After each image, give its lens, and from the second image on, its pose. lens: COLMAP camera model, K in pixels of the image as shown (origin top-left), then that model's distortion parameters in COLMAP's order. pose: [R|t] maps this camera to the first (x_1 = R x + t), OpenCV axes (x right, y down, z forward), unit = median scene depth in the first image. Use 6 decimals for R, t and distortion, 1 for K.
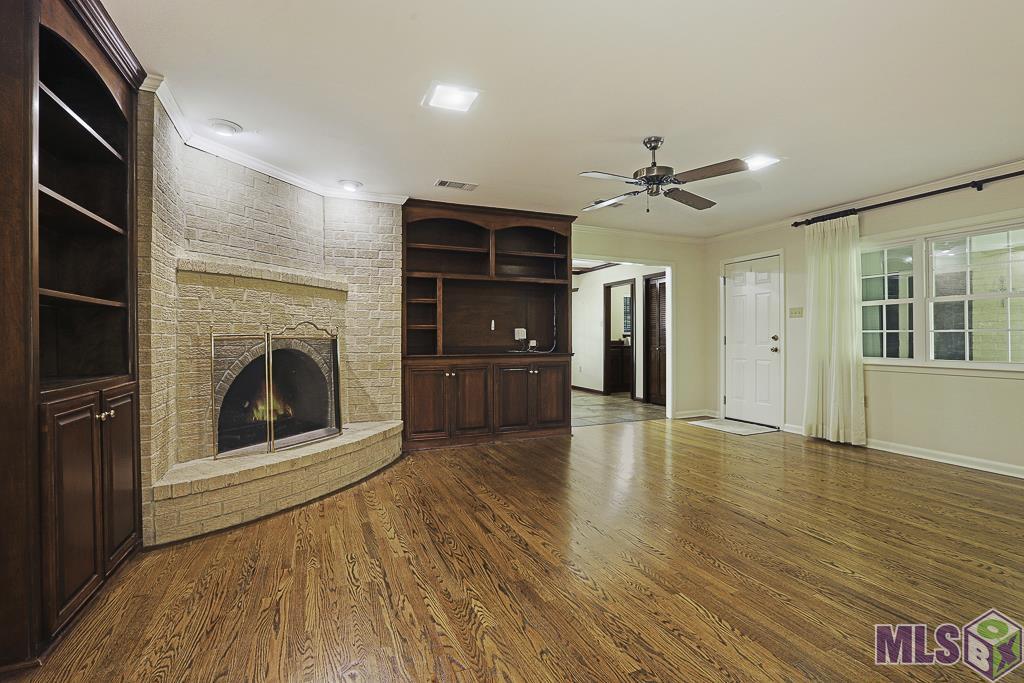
lens RADIAL K [[467.9, 0, 510.0], [0, 467.9, 342.5], [0, 0, 1]] dist [-0.035102, 0.005029]
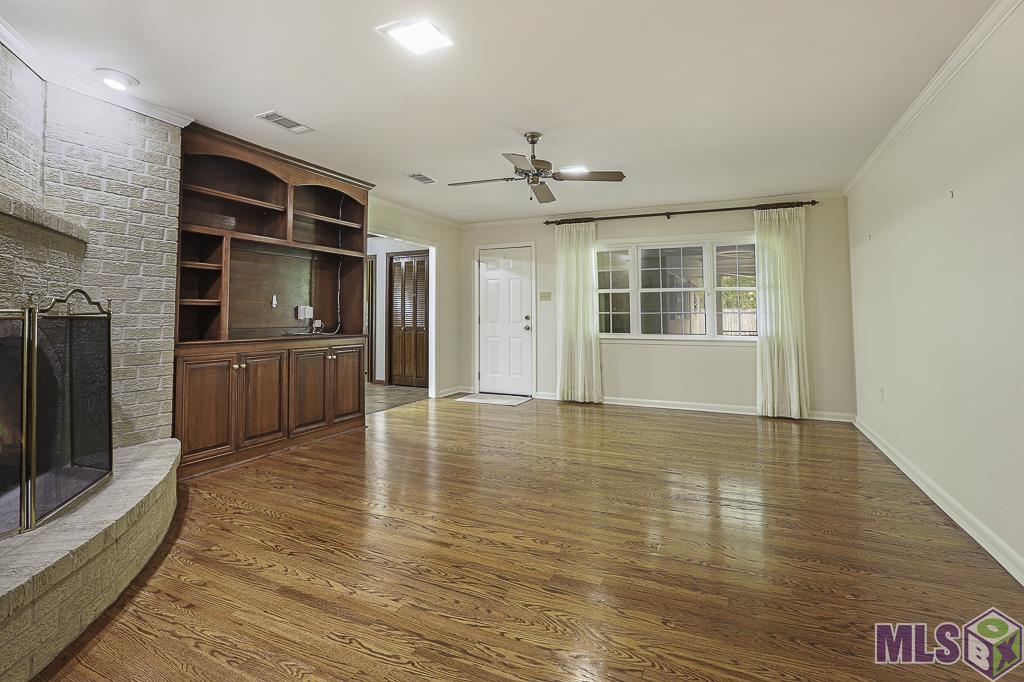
lens RADIAL K [[490.2, 0, 498.0], [0, 490.2, 294.1], [0, 0, 1]] dist [-0.012341, 0.005407]
pose [[0.757707, 0.032446, 0.651787, -0.335828], [0.004352, 0.998490, -0.054763, -0.002208], [-0.652580, 0.044331, 0.756422, 0.139517]]
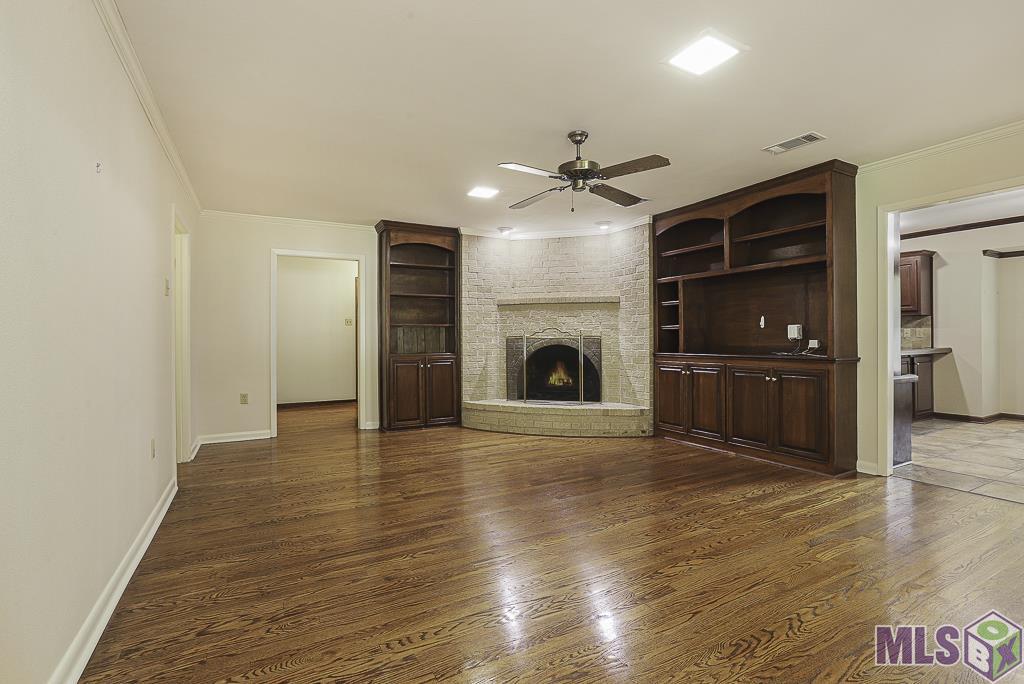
lens RADIAL K [[467.9, 0, 512.9], [0, 467.9, 334.1], [0, 0, 1]] dist [-0.035102, 0.005029]
pose [[0.118994, -0.012271, -0.992819, 0.867482], [-0.009040, 0.999869, -0.013442, 0.000425], [0.992854, 0.010575, 0.118867, 0.516479]]
